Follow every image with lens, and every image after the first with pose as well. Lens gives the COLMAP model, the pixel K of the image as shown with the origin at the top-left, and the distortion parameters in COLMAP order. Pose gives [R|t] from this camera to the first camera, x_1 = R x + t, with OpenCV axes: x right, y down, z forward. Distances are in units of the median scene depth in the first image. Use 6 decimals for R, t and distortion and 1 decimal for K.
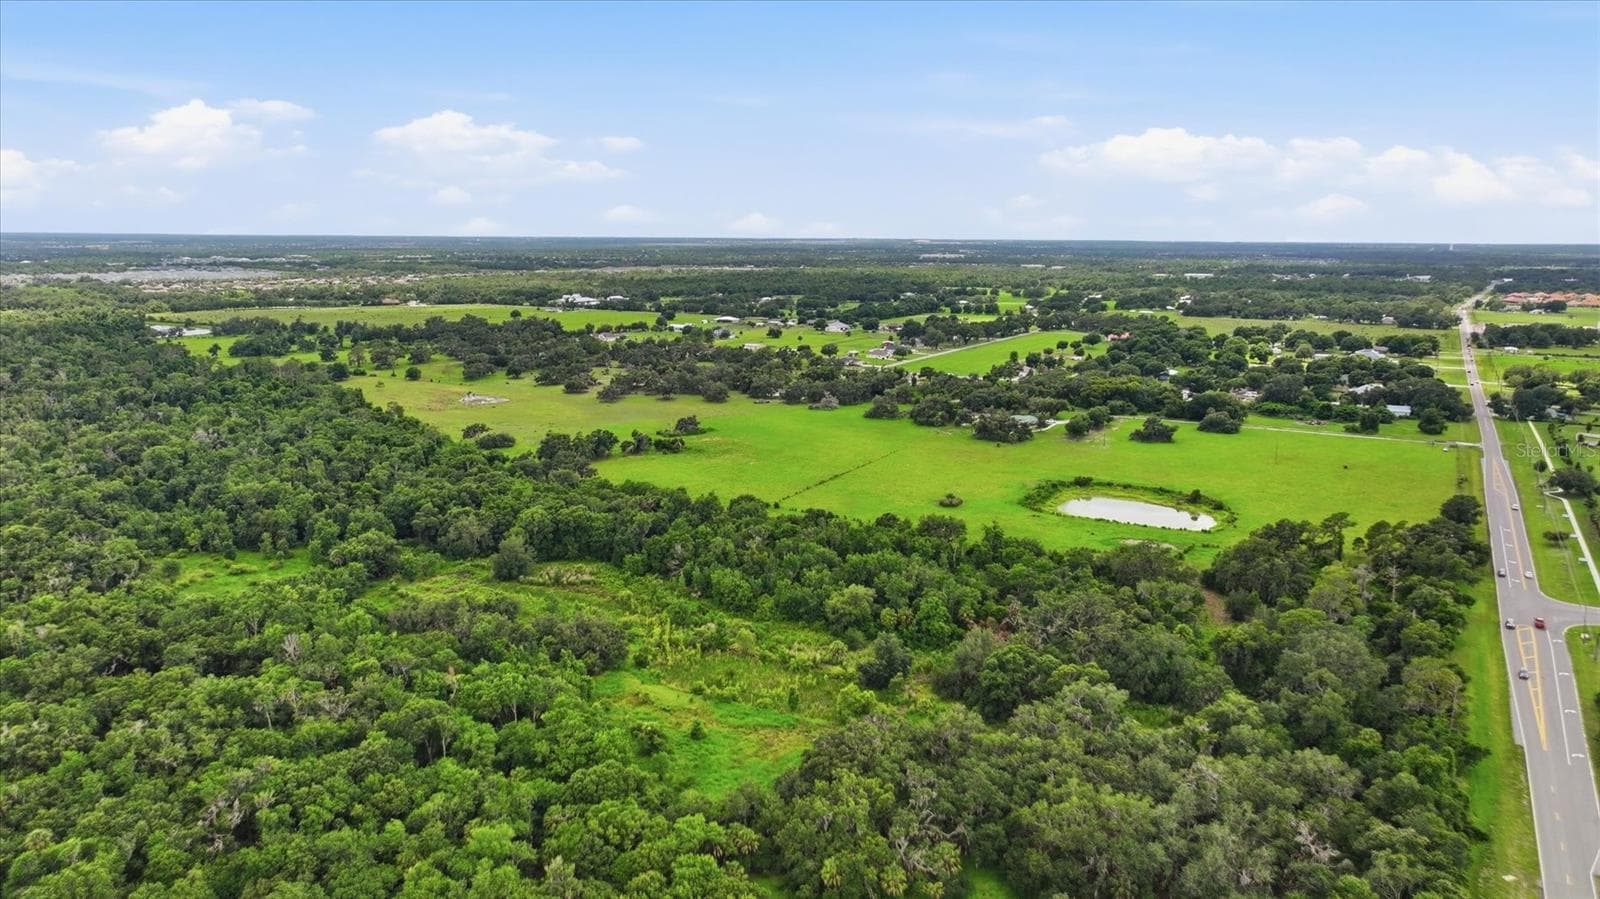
lens RADIAL K [[1119.6, 0, 804.9], [0, 1119.6, 451.1], [0, 0, 1]] dist [-0.001946, 0.012971]
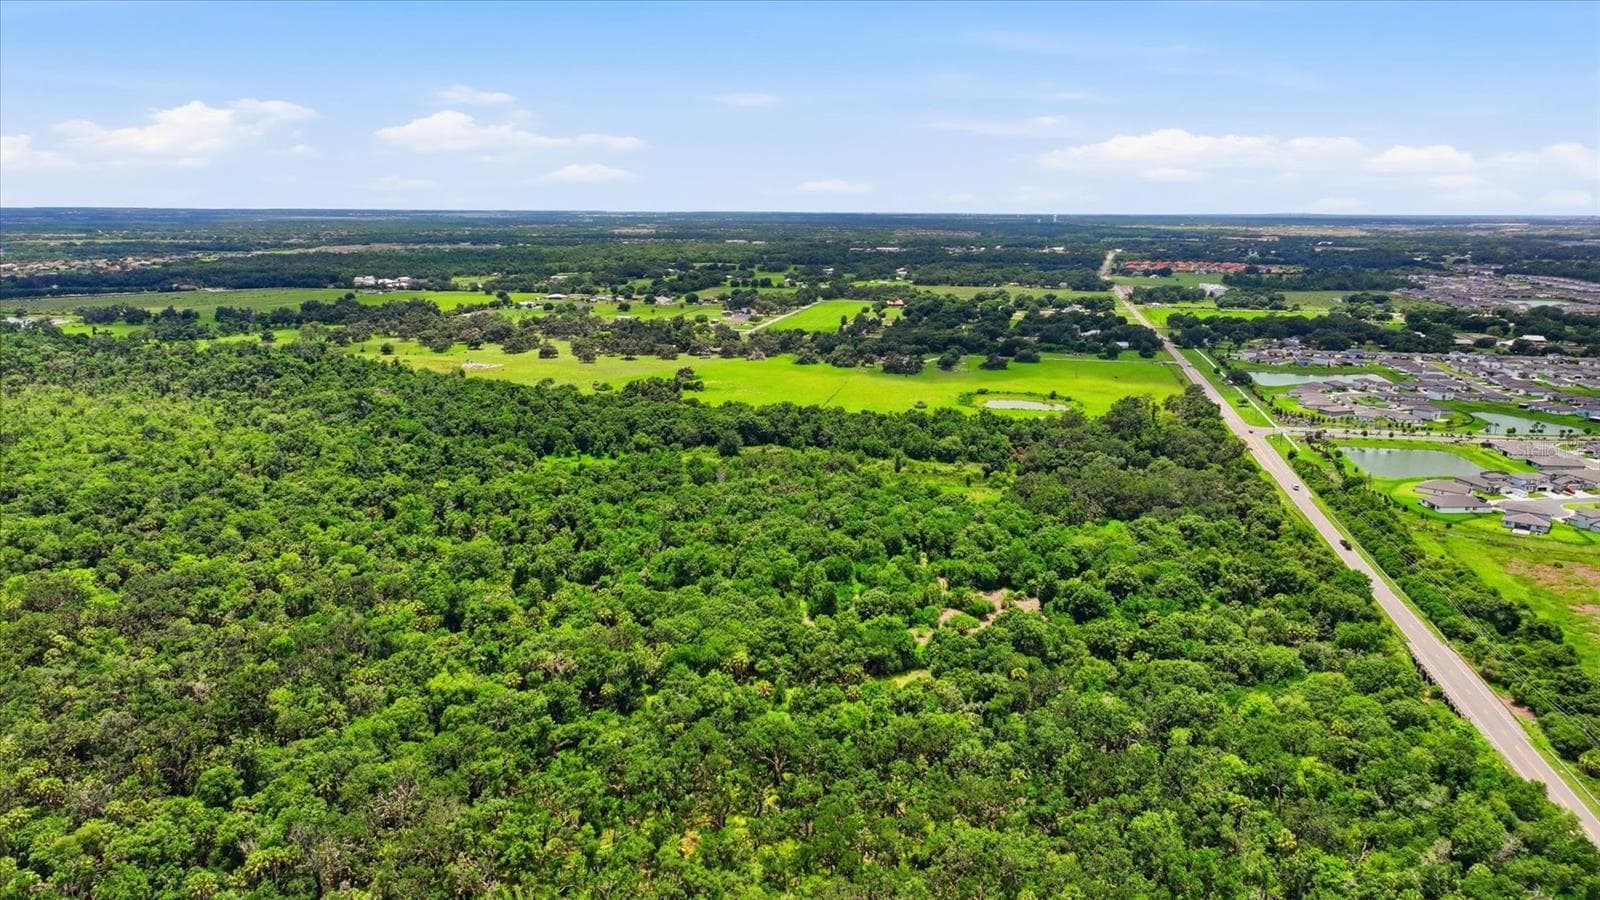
lens RADIAL K [[1119.6, 0, 804.9], [0, 1119.6, 451.6], [0, 0, 1]] dist [-0.001946, 0.012971]
pose [[0.951965, -0.066044, 0.298999, -0.305294], [0.058399, 0.997699, 0.034441, 0.027092], [-0.300585, -0.015325, 0.953632, -0.293700]]
